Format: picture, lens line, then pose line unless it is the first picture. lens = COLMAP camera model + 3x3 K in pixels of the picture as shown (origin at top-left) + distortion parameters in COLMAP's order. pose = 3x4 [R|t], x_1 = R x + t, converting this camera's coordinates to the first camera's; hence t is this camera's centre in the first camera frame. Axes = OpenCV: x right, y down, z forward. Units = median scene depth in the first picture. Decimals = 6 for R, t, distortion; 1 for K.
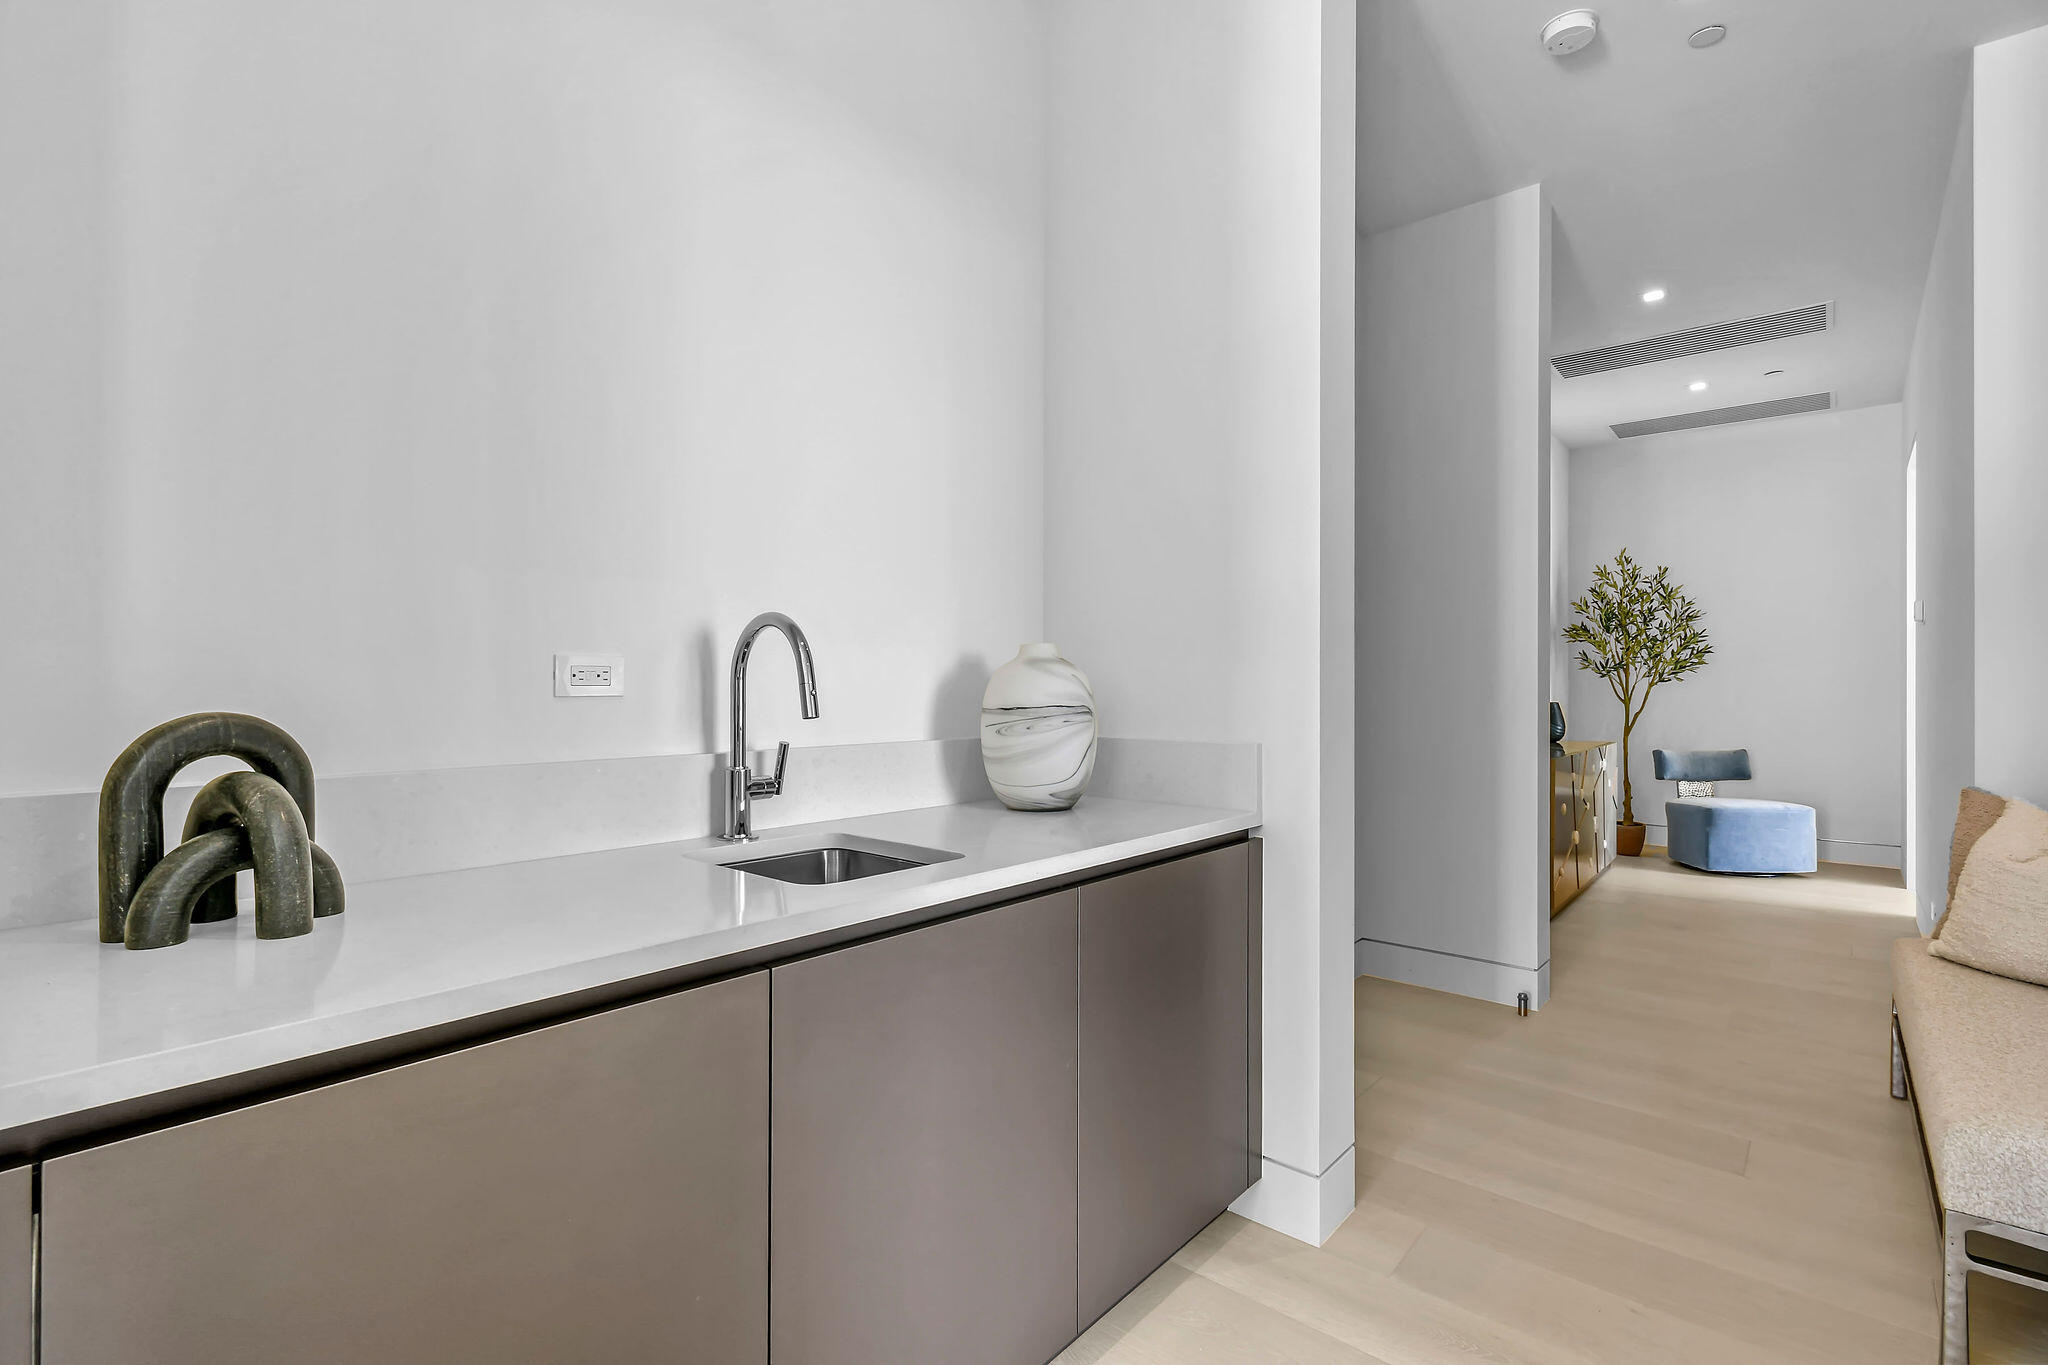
lens RADIAL K [[932.9, 0, 1018.6], [0, 932.9, 661.5], [0, 0, 1]] dist [0.000965, -0.000527]
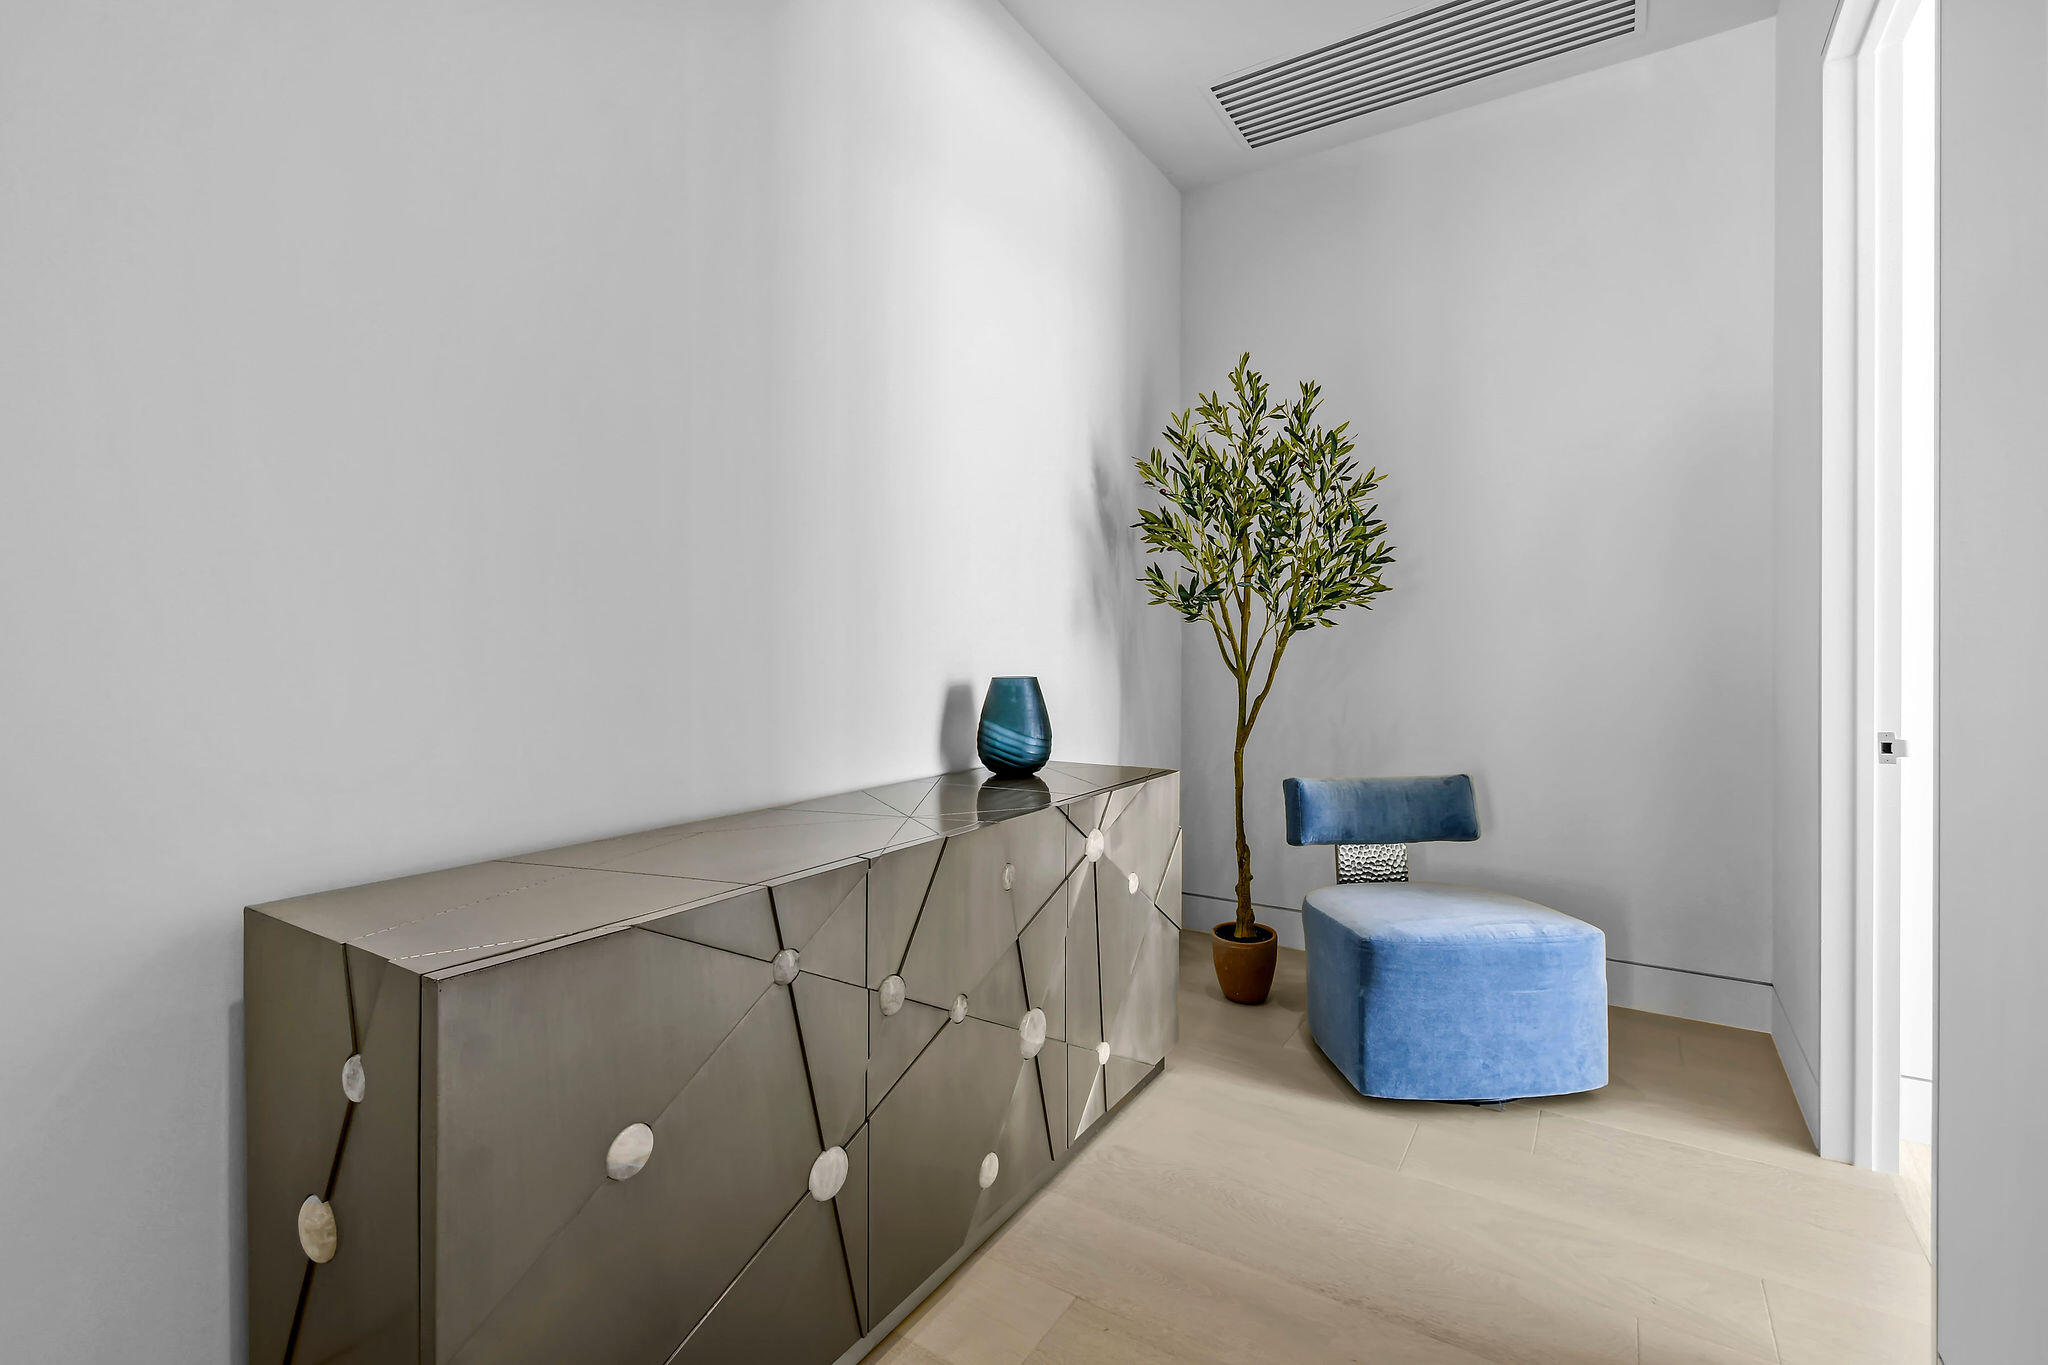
lens RADIAL K [[914.8, 0, 1029.9], [0, 914.8, 635.8], [0, 0, 1]] dist [0.023186, -0.000082]
pose [[0.987967, 0.000198, 0.154664, 0.490408], [-0.000916, 0.999989, 0.004573, 0.023226], [-0.154661, -0.004660, 0.987957, 0.578350]]
